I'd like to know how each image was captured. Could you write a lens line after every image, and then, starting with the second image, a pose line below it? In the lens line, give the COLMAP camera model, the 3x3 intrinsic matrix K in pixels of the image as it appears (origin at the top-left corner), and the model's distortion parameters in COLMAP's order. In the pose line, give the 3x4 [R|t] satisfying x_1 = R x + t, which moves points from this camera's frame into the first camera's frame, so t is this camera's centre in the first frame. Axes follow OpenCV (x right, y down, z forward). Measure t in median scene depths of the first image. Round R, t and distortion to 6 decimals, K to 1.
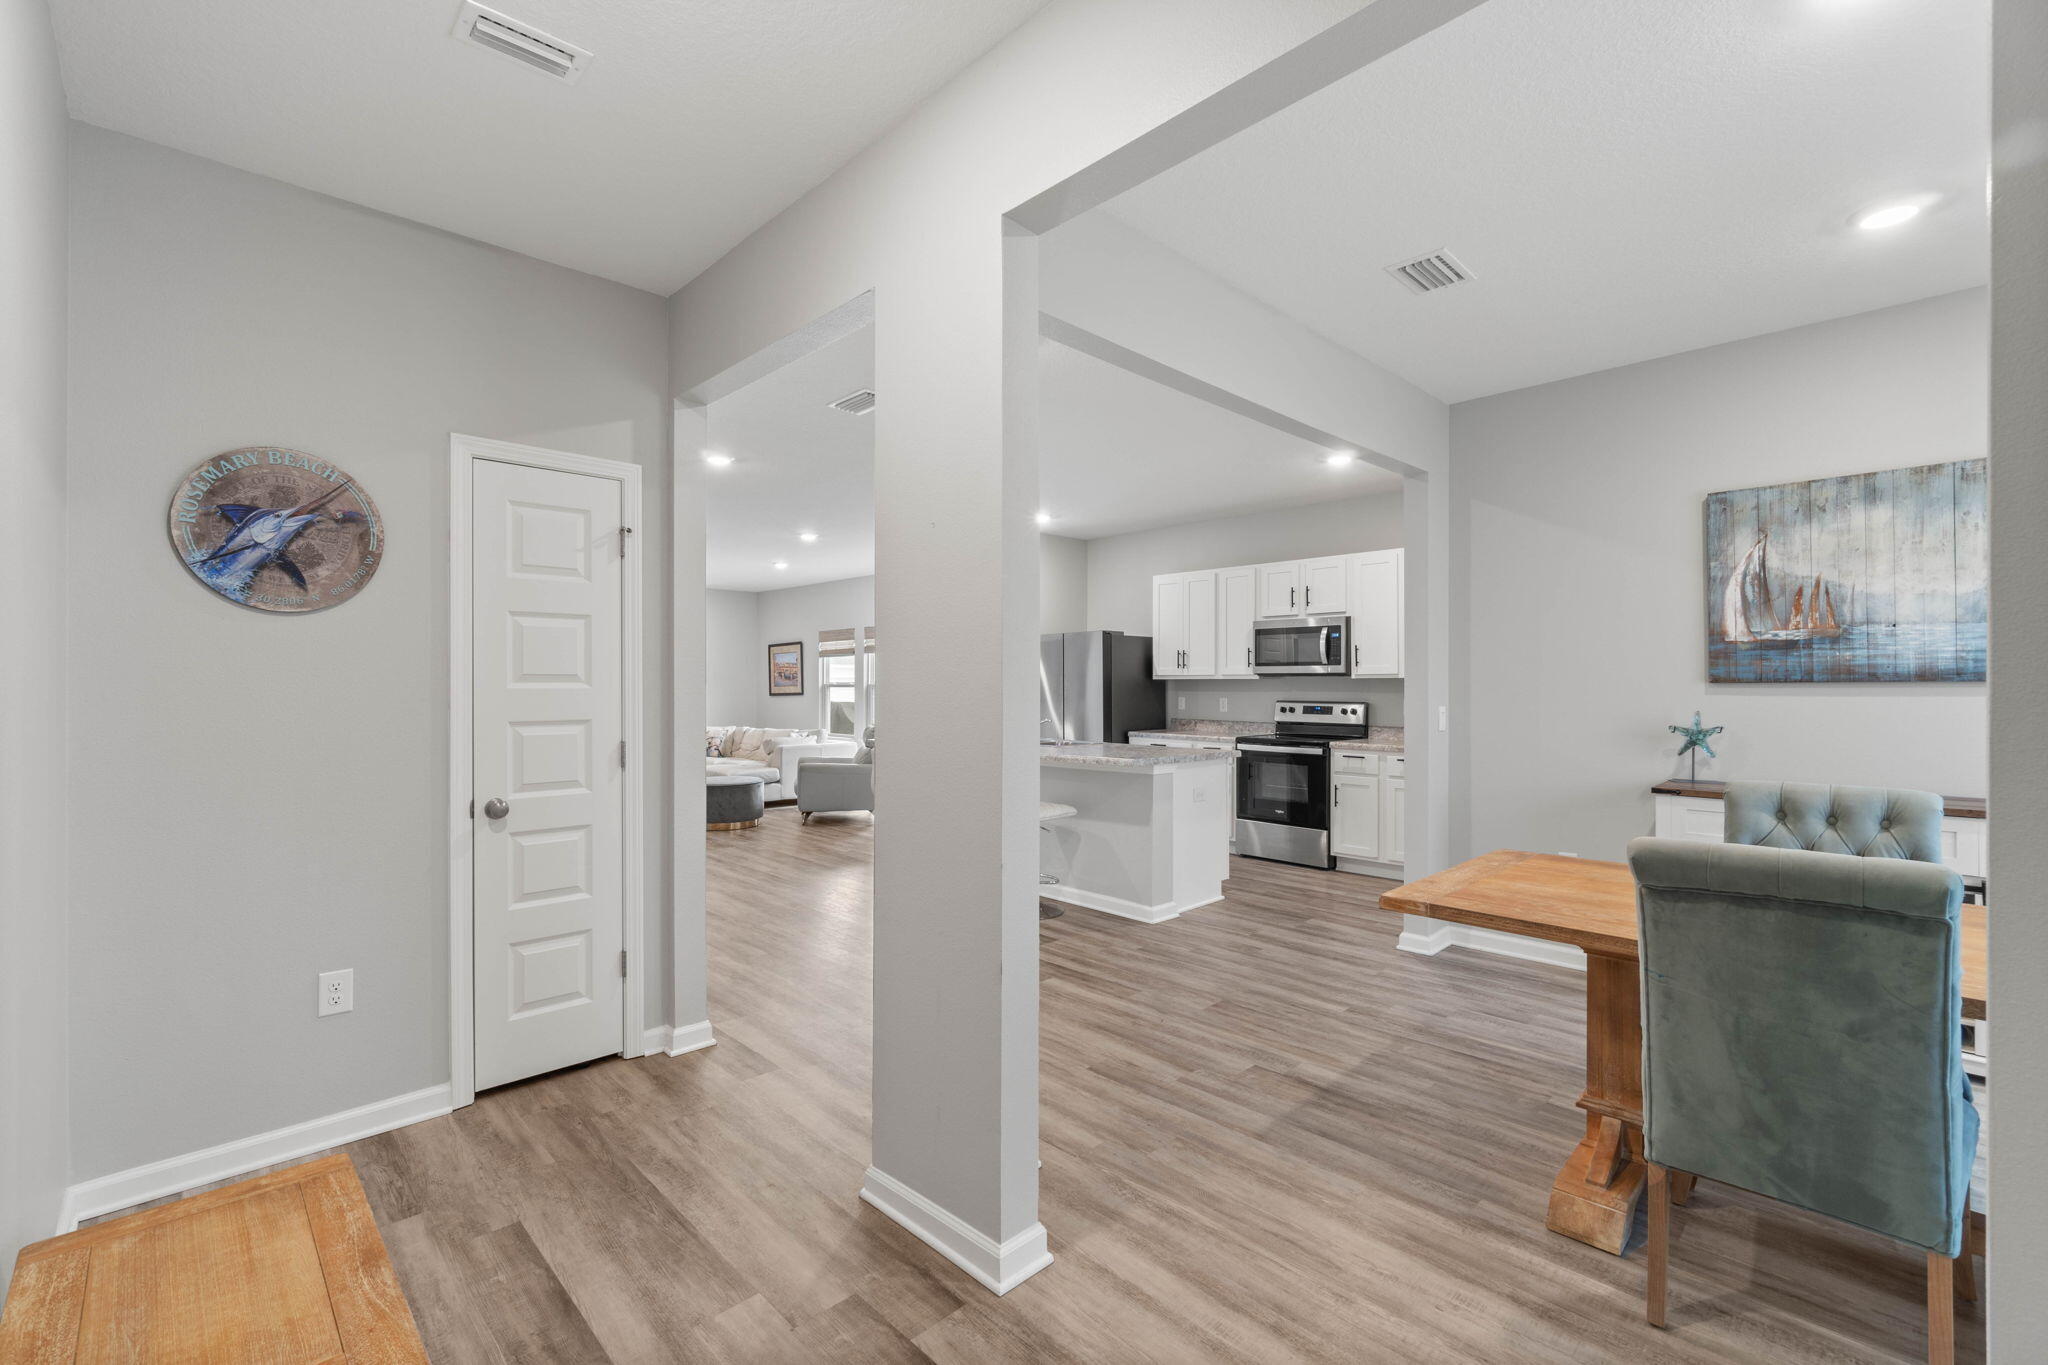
lens RADIAL K [[892.9, 0, 1024.0], [0, 892.9, 682.5], [0, 0, 1]] dist [-0.000999, 0.000059]
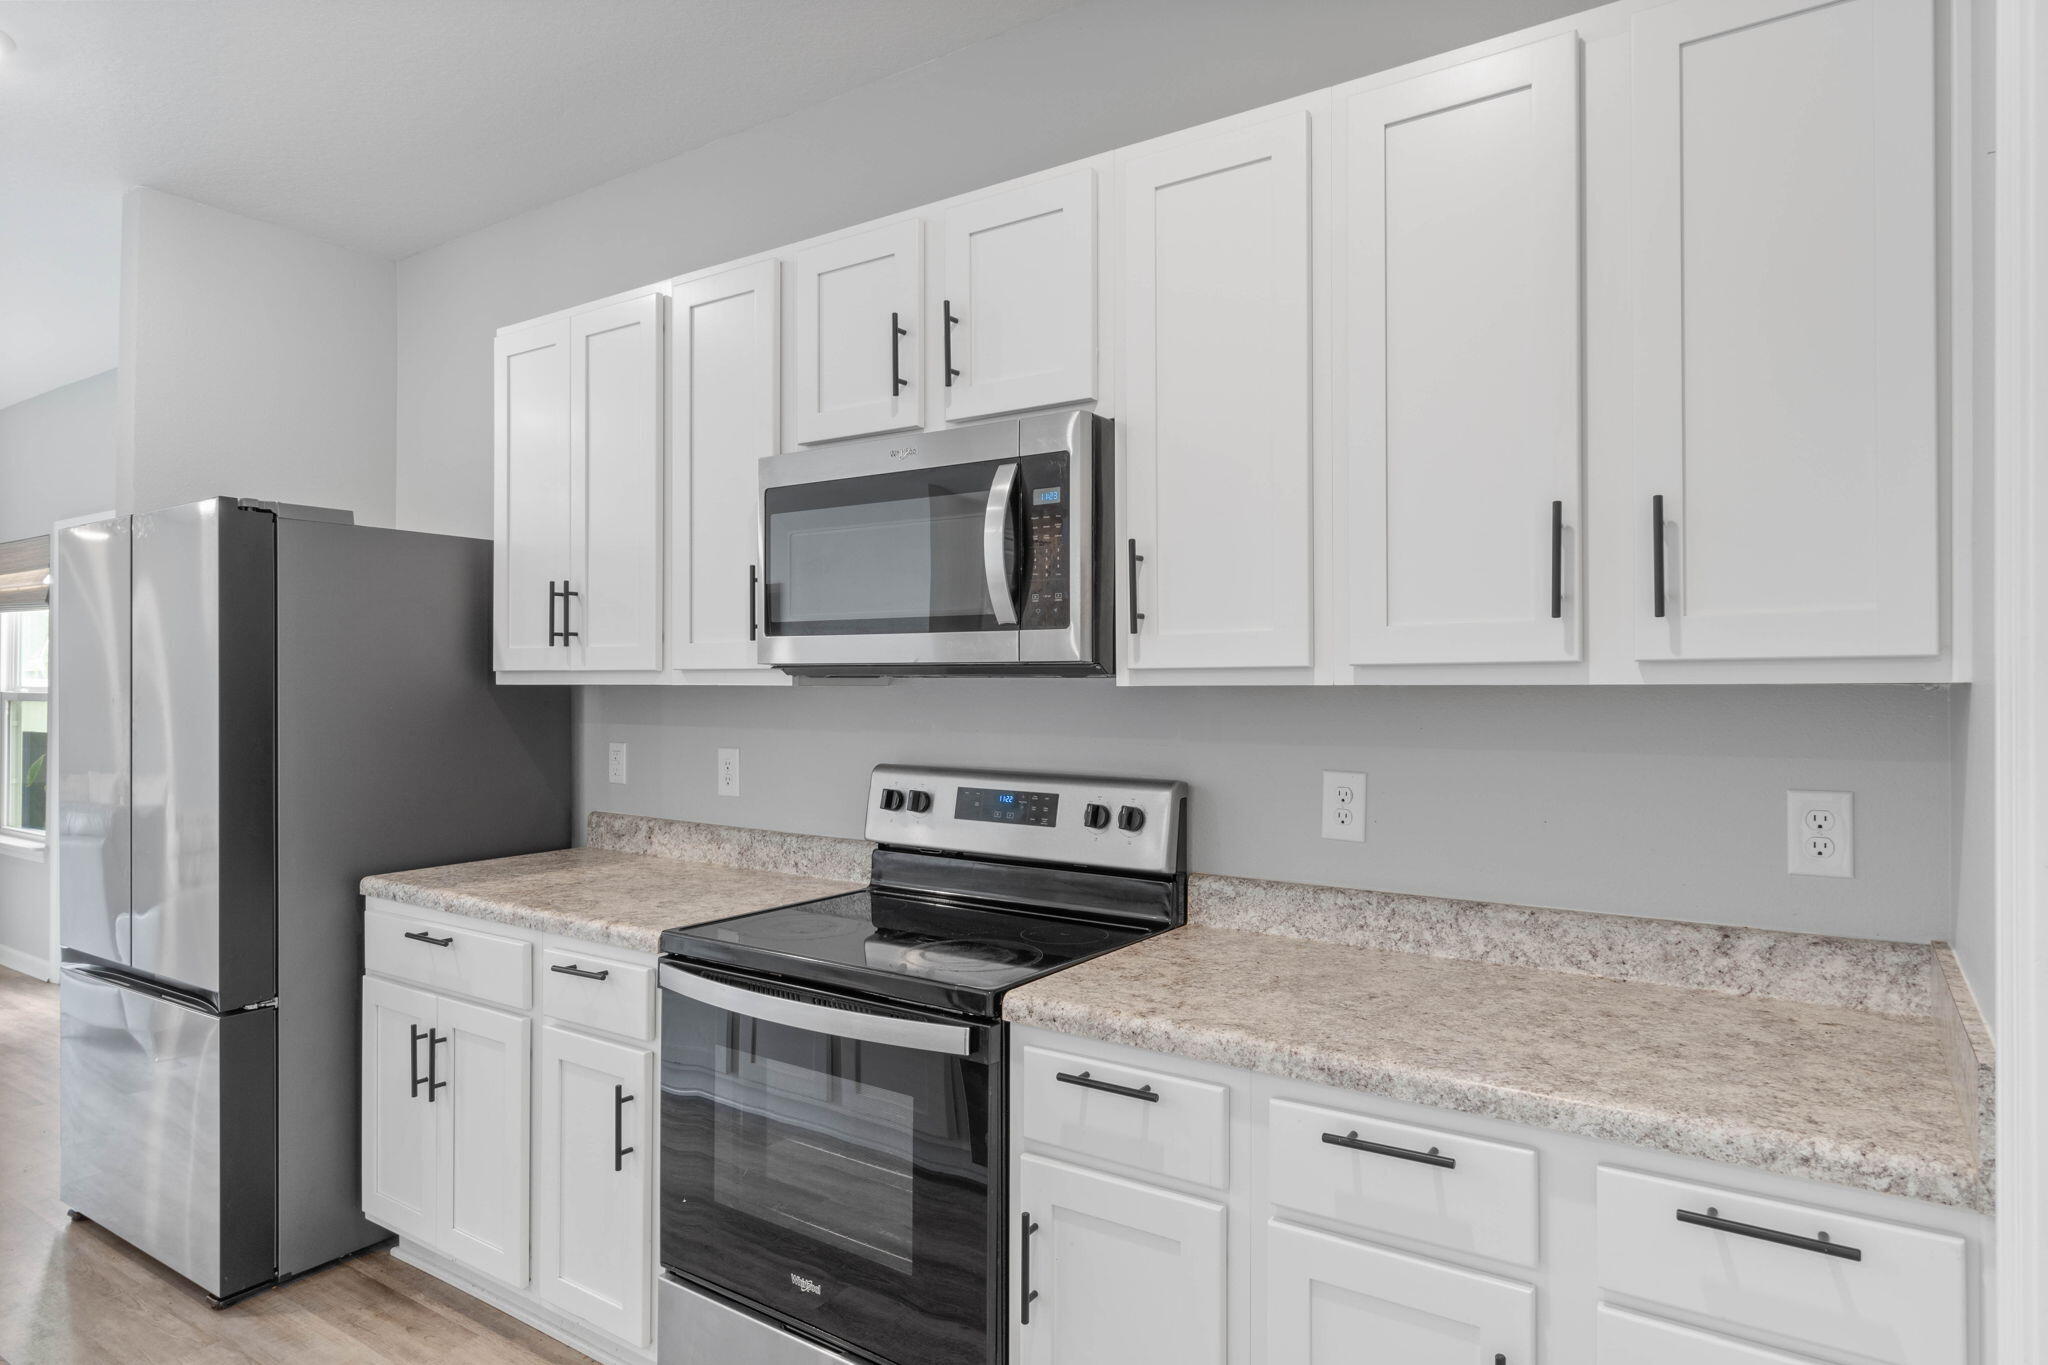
lens RADIAL K [[1320.6, 0, 1024.0], [0, 1320.6, 682.5], [0, 0, 1]] dist [0.002980, -0.000318]
pose [[0.973980, -0.000403, 0.226634, 0.249774], [-0.000315, 0.999995, 0.003133, -0.006485], [-0.226634, -0.003123, 0.973975, 0.630843]]
